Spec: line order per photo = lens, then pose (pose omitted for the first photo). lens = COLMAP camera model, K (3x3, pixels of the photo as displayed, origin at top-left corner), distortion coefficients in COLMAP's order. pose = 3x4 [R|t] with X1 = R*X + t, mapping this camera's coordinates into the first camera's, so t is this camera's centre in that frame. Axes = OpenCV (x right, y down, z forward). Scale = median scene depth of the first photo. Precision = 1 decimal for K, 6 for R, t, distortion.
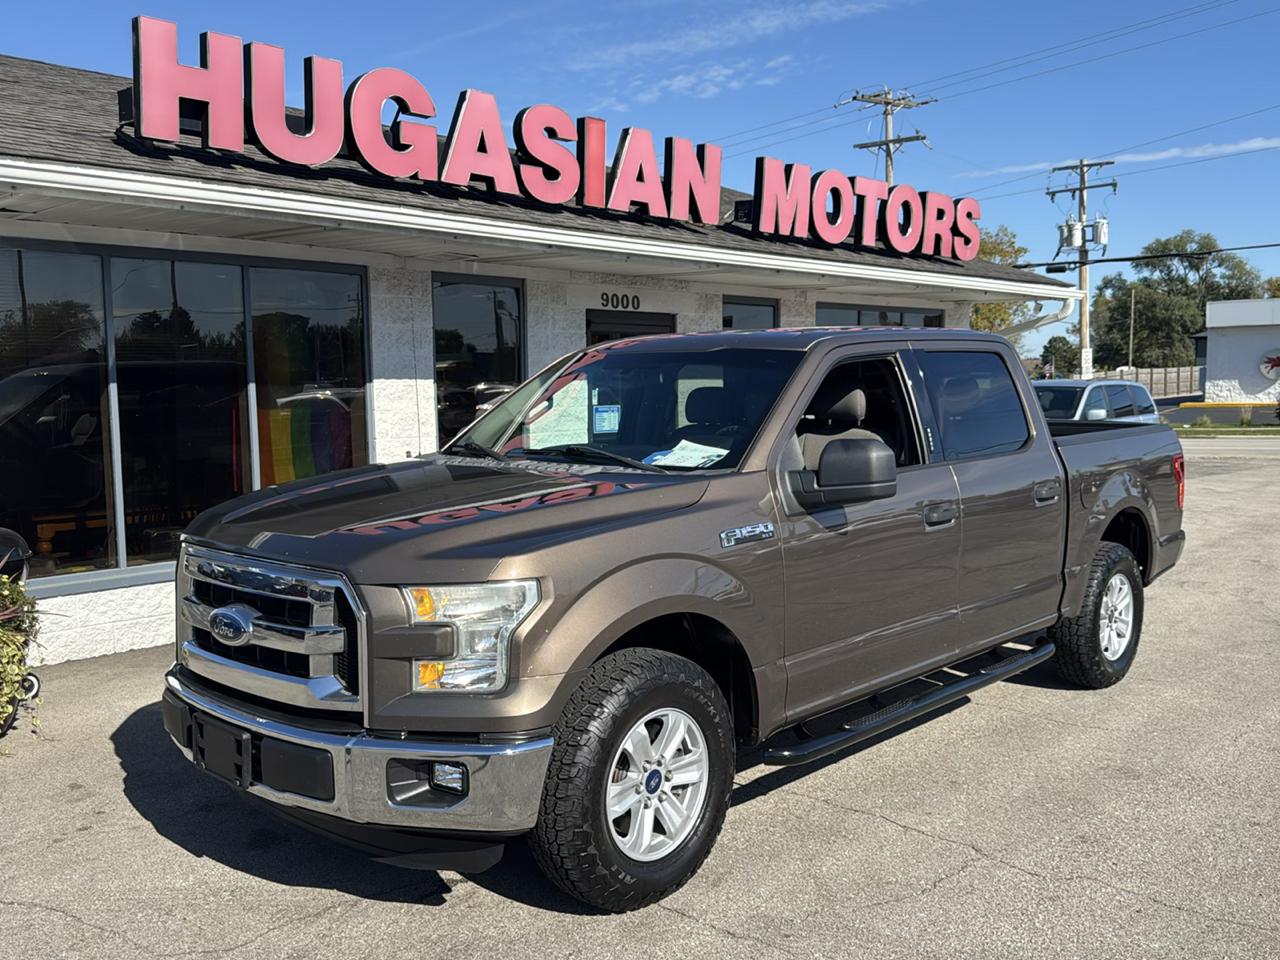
lens RADIAL K [[1157.5, 0, 641.4], [0, 1157.5, 480.7], [0, 0, 1]] dist [0.126009, -0.241555]
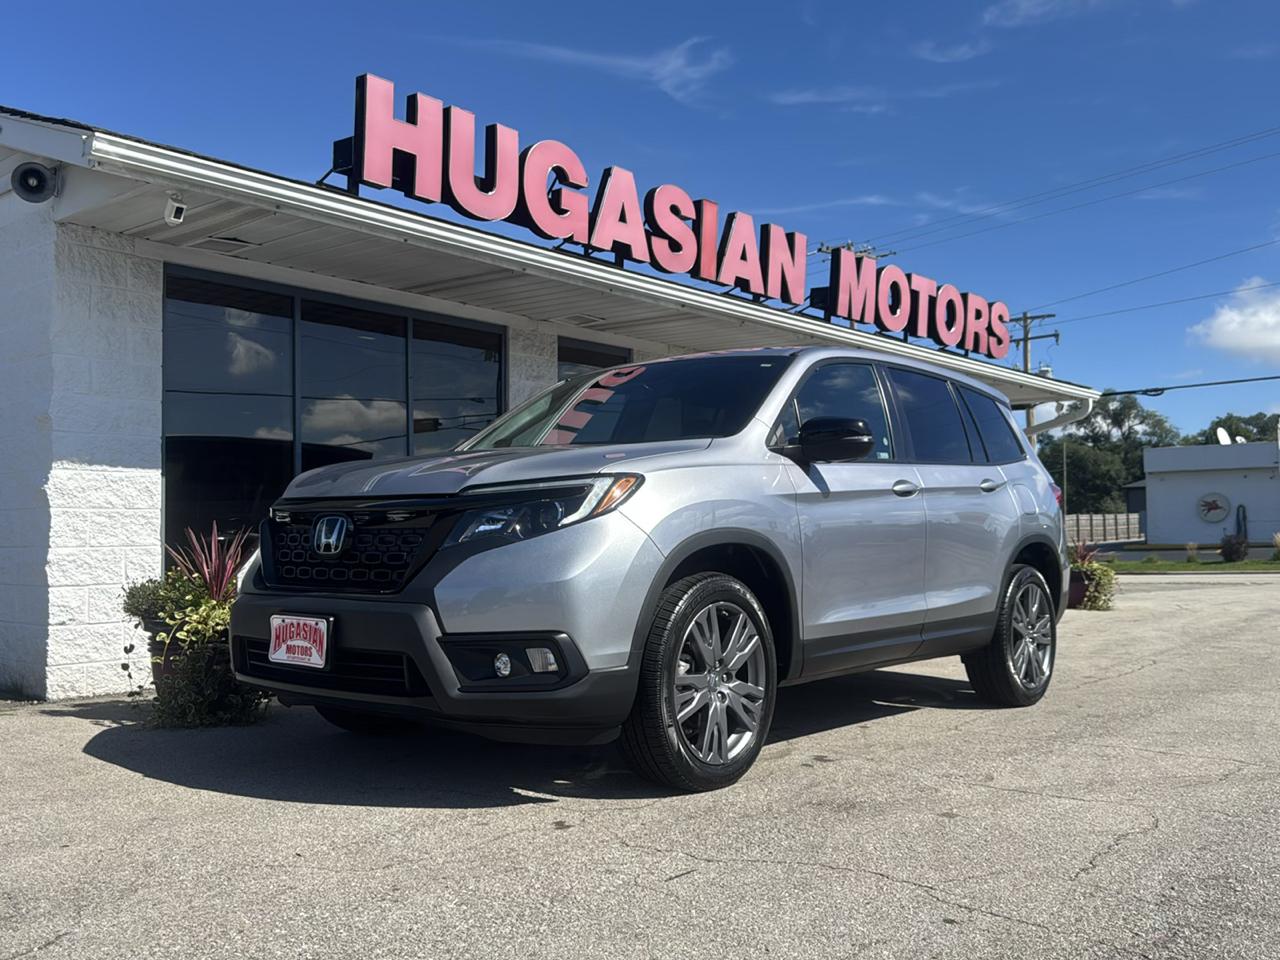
lens RADIAL K [[1157.5, 0, 641.4], [0, 1157.5, 480.7], [0, 0, 1]] dist [0.126009, -0.241555]
pose [[0.998423, 0.005158, 0.055893, -0.145301], [0.002322, 0.991121, -0.132940, 0.085397], [-0.056082, 0.132860, 0.989547, -0.039628]]
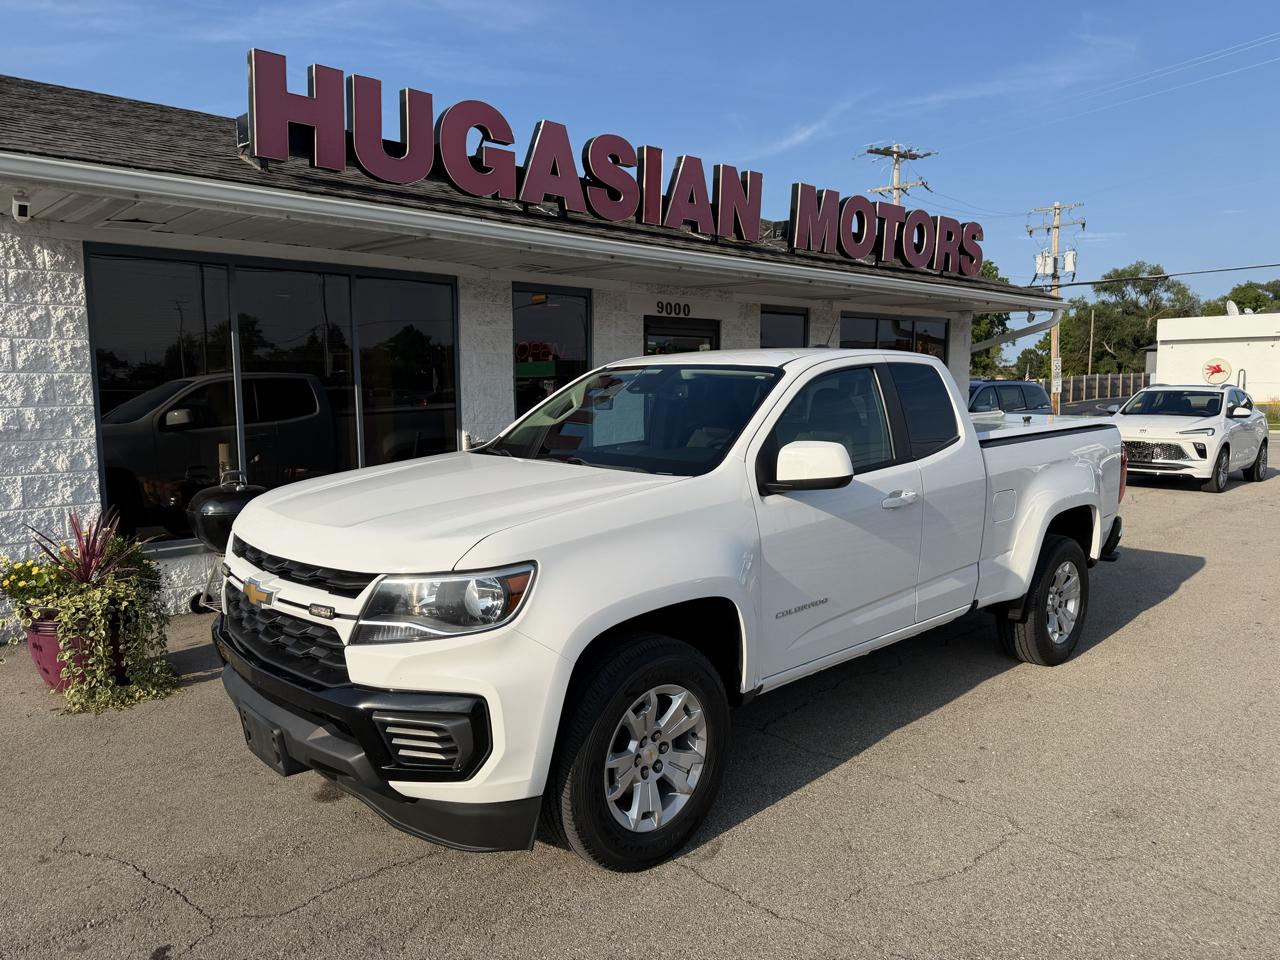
lens RADIAL K [[910.6, 0, 636.9], [0, 910.6, 481.2], [0, 0, 1]] dist [0.072333, -0.093766]
pose [[0.998243, 0.009895, -0.058426, 0.000579], [-0.008699, 0.999748, 0.020691, 0.000752], [0.058616, -0.020147, 0.998077, 0.078899]]
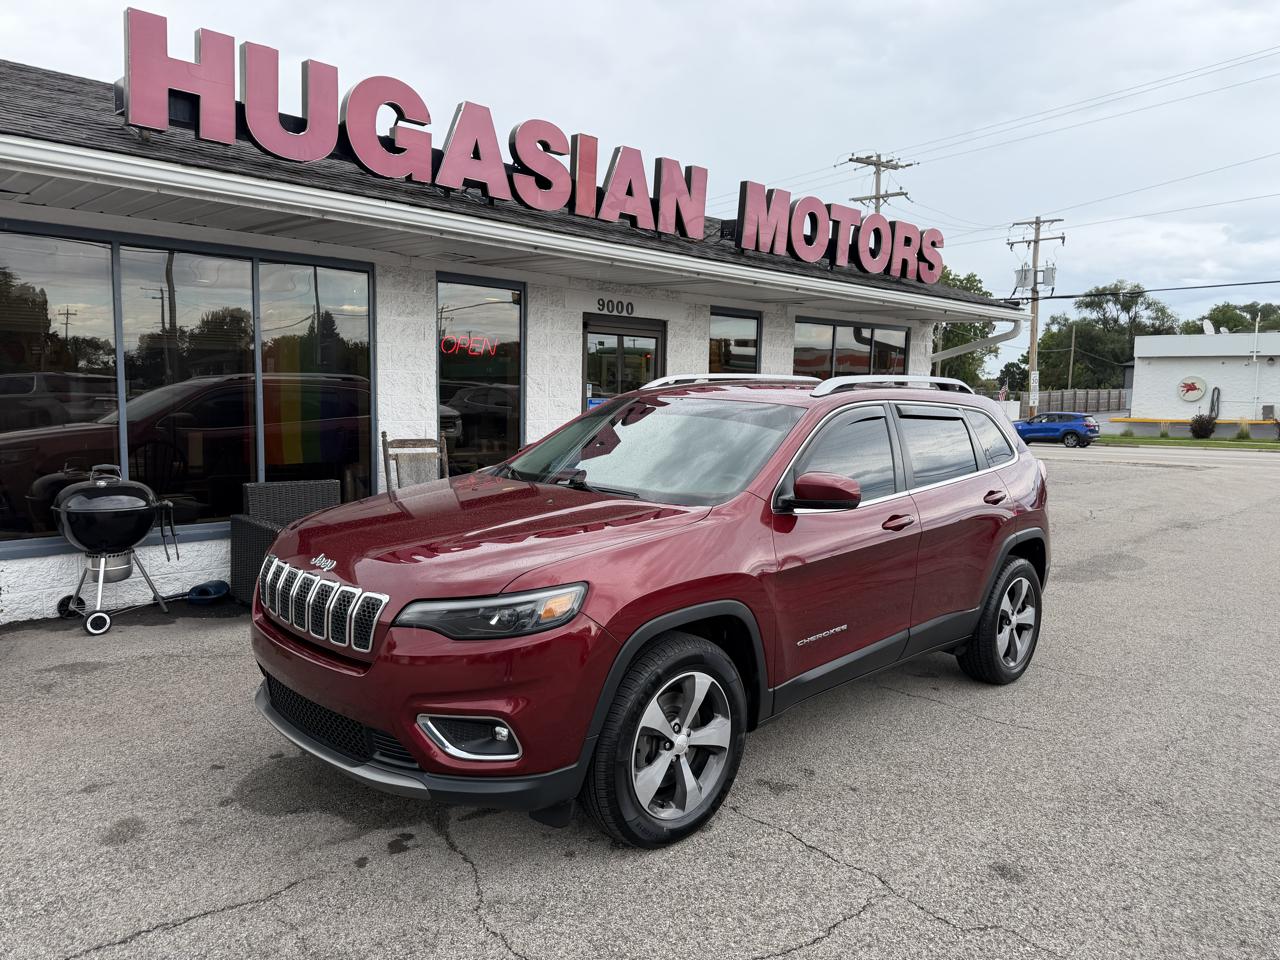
lens RADIAL K [[907.6, 0, 646.1], [0, 907.6, 479.9], [0, 0, 1]] dist [0.071262, -0.090430]
pose [[0.998827, 0.034157, -0.034321, 0.049762], [-0.033624, 0.999307, 0.015992, -0.001886], [0.034843, -0.014820, 0.999283, 0.122629]]
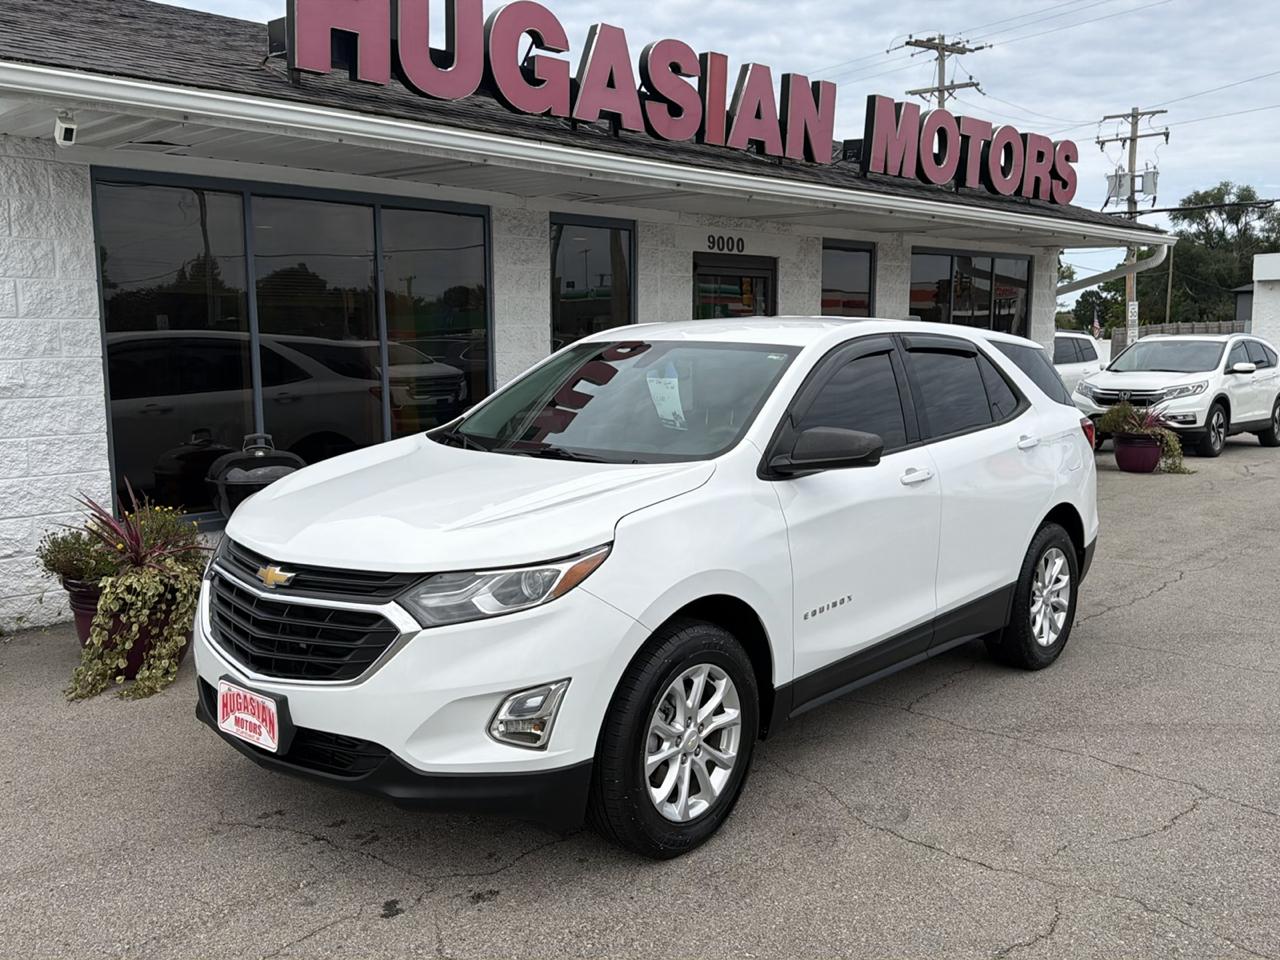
lens RADIAL K [[1154.1, 0, 640.0], [0, 1154.1, 480.0], [0, 0, 1]] dist [0.124986, -0.235054]
pose [[0.999773, 0.007248, -0.020013, -0.073353], [-0.006457, 0.999207, 0.039297, 0.008012], [0.020282, -0.039159, 0.999027, 0.005591]]
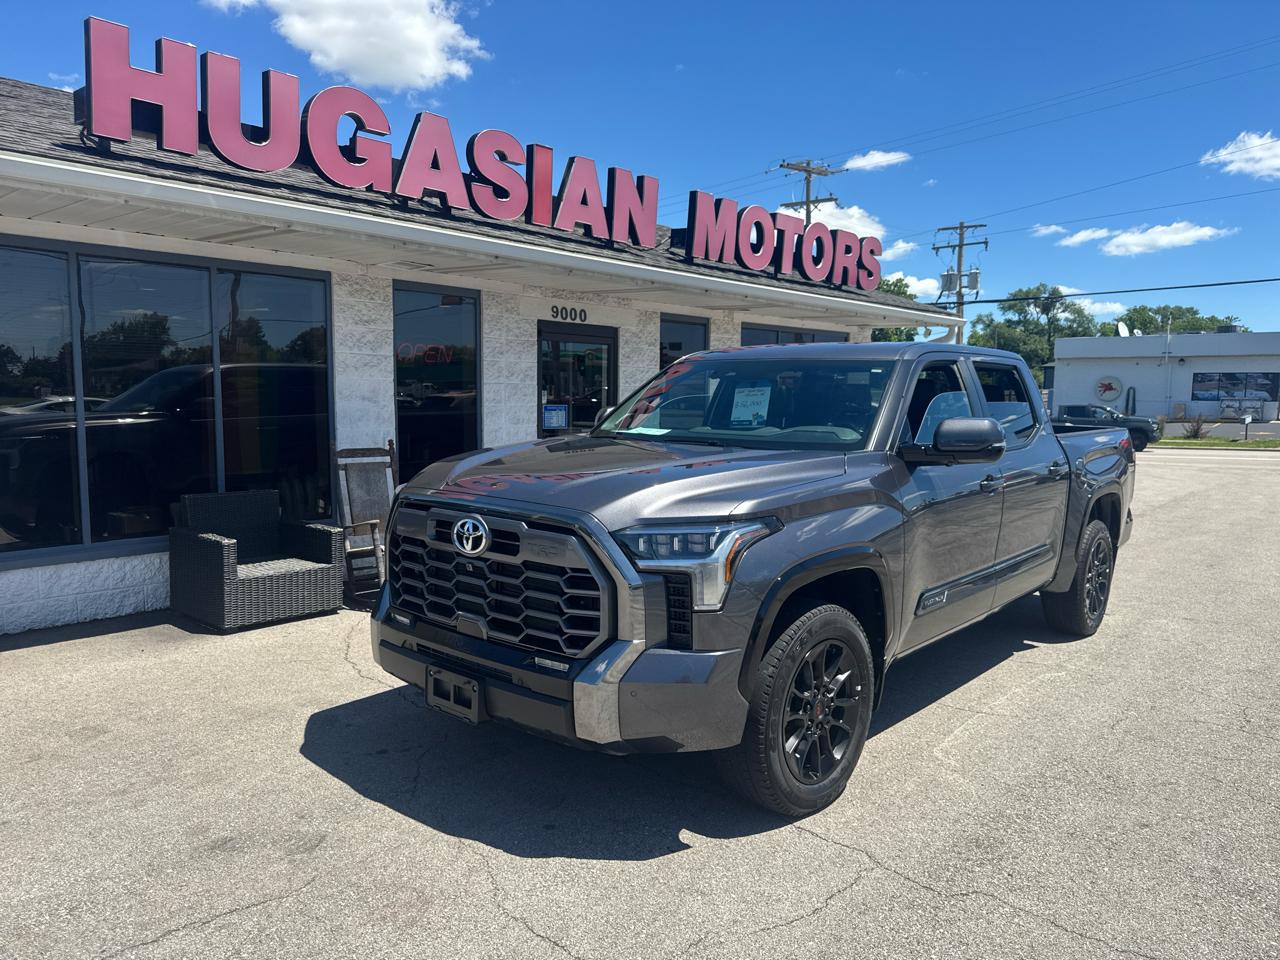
lens RADIAL K [[913.0, 0, 640.0], [0, 913.0, 480.0], [0, 0, 1]] dist [0.079706, -0.110369]
pose [[0.999298, 0.019277, 0.032111, 0.027117], [-0.019599, 0.999760, 0.009746, -0.001765], [-0.031916, -0.010369, 0.999437, 0.103252]]
